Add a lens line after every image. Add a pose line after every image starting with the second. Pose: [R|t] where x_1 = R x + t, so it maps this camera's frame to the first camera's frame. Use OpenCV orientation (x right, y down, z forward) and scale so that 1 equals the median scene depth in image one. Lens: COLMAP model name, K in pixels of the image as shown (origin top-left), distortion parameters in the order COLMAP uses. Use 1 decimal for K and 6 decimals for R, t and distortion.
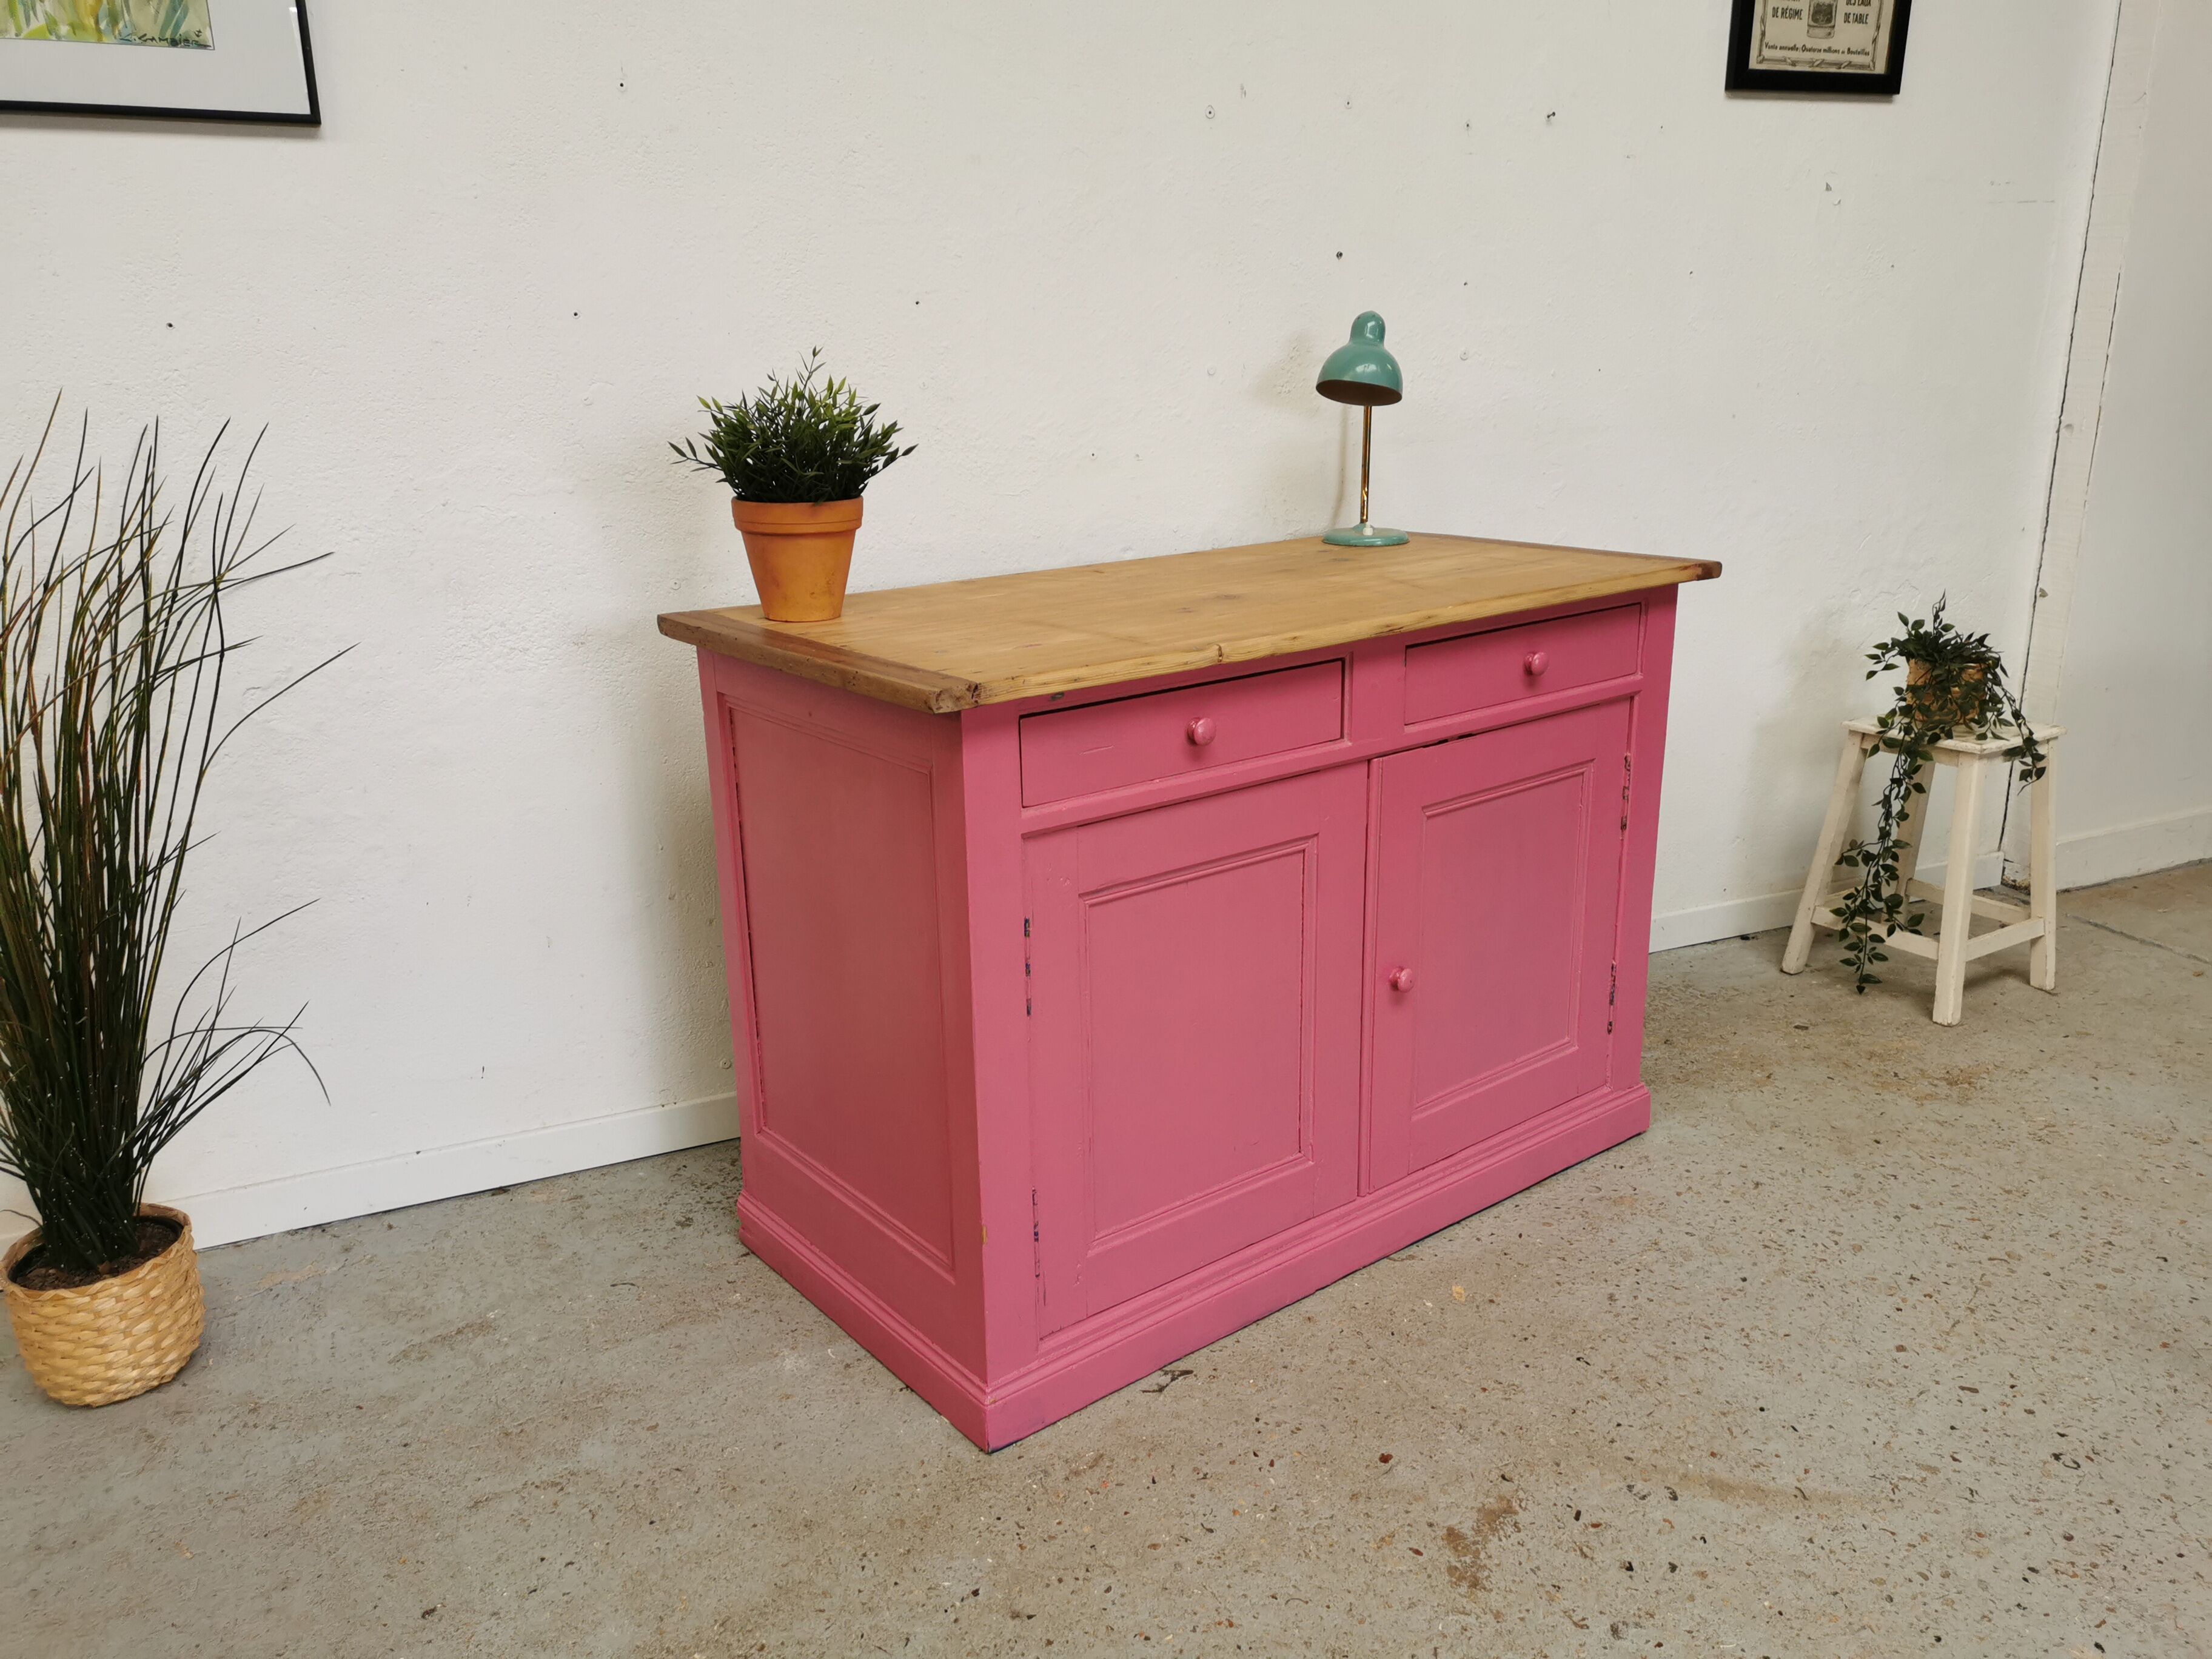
lens RADIAL K [[1704.4, 0, 1100.4], [0, 1704.4, 829.1], [0, 0, 1]] dist [0.063149, -0.064081]
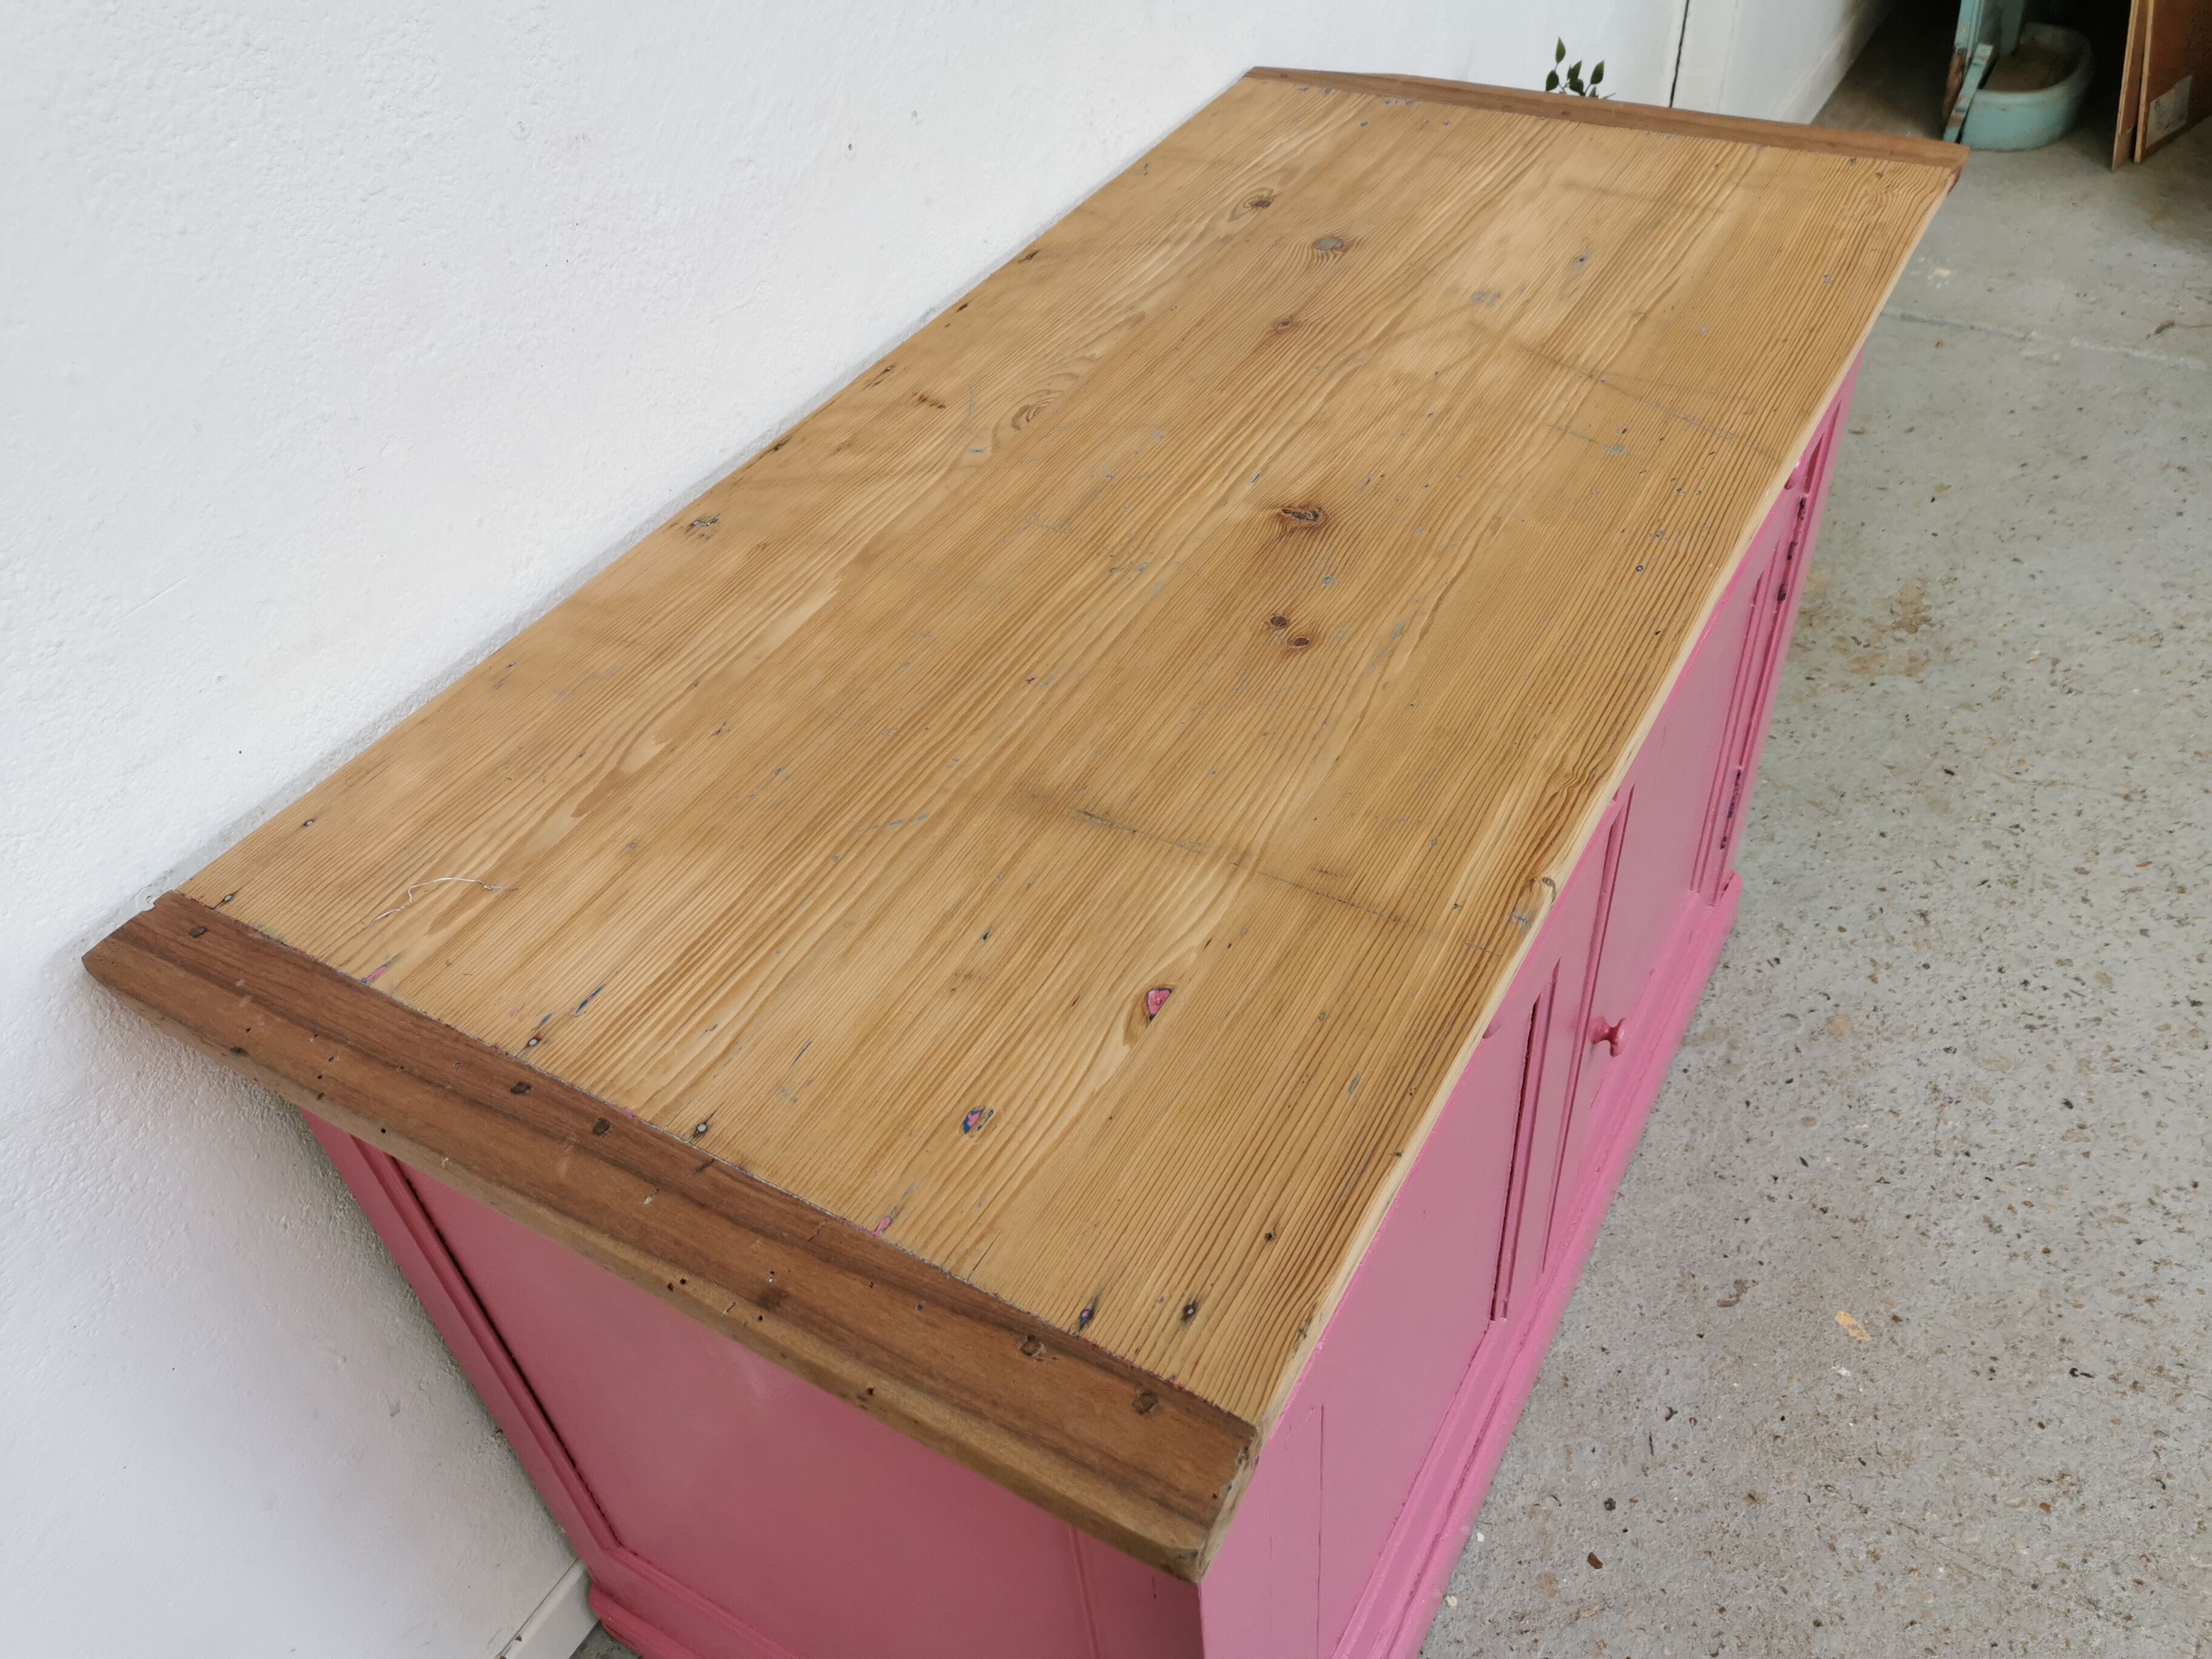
lens RADIAL K [[1704.4, 0, 1094.5], [0, 1704.4, 837.4], [0, 0, 1]] dist [0.063149, -0.064081]
pose [[0.823414, -0.423317, 0.377879, -0.236411], [0.223827, 0.854239, 0.469230, -0.311707], [-0.521432, -0.301791, 0.798142, 0.657515]]
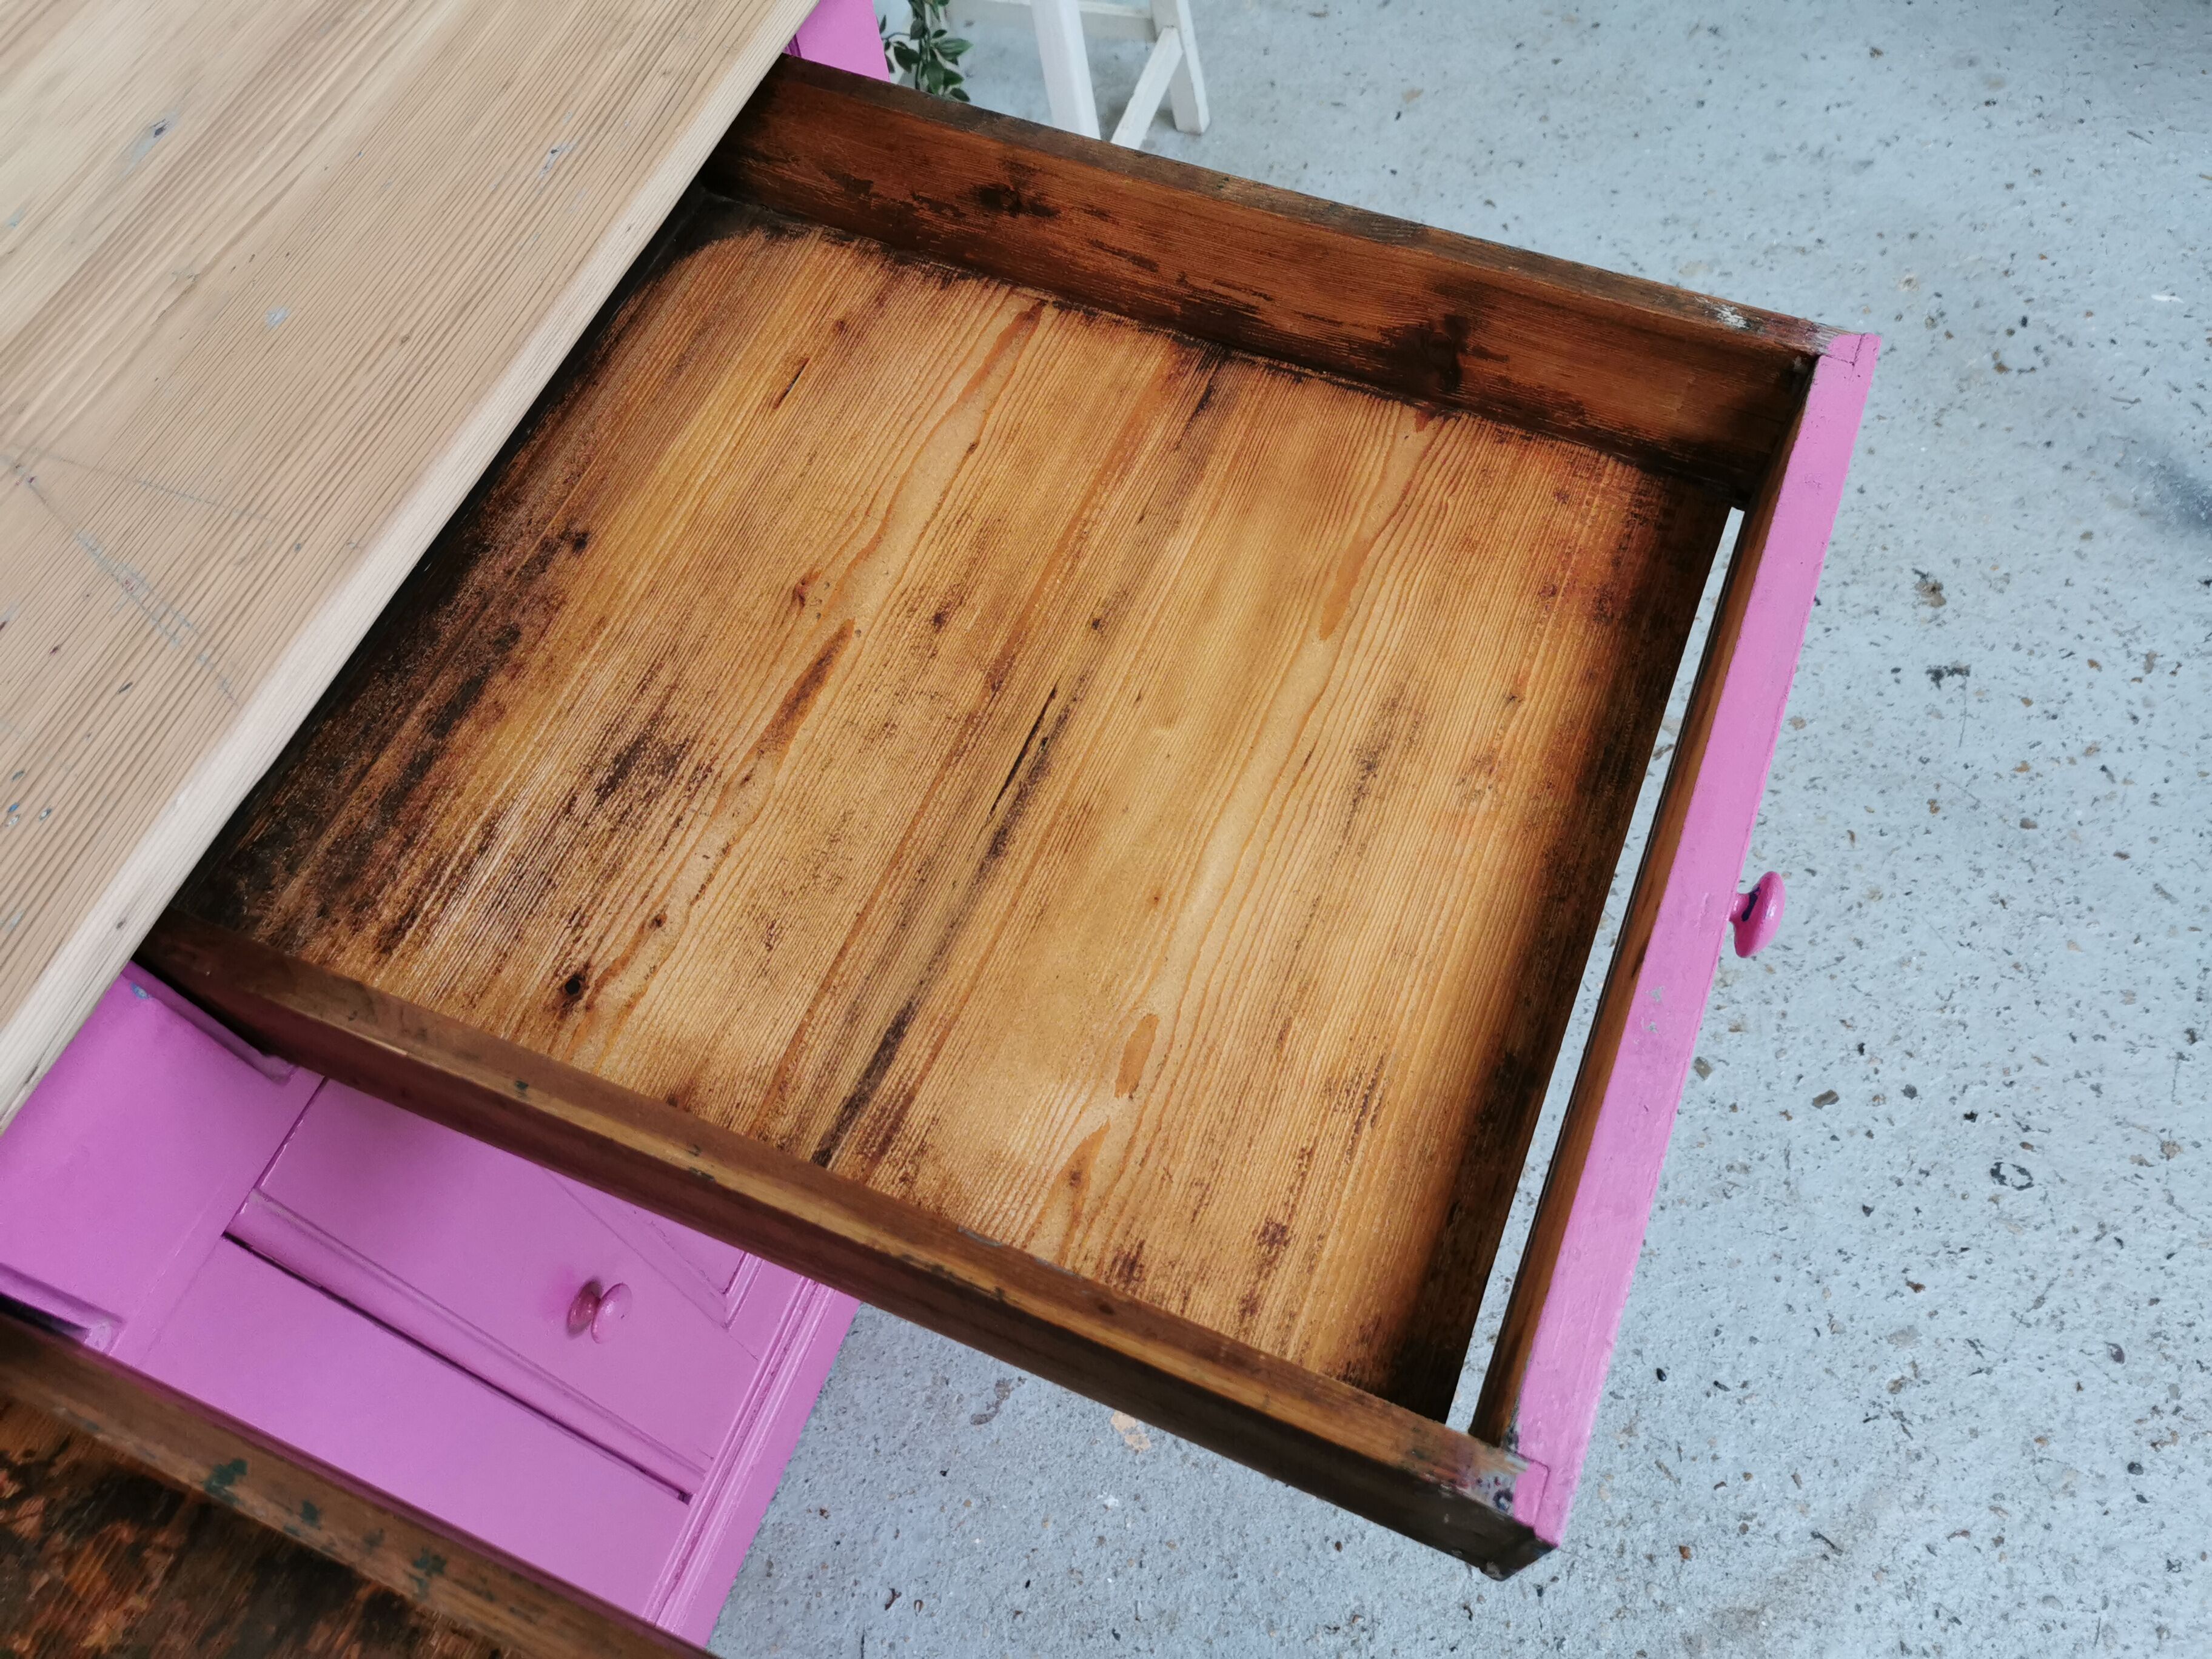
lens RADIAL K [[1704.4, 0, 1097.1], [0, 1704.4, 825.2], [0, 0, 1]] dist [0.063149, -0.064081]
pose [[0.720396, -0.623501, 0.303769, 0.155369], [0.272357, 0.657117, 0.702865, -0.258766], [-0.637849, -0.423607, 0.643199, 0.734335]]
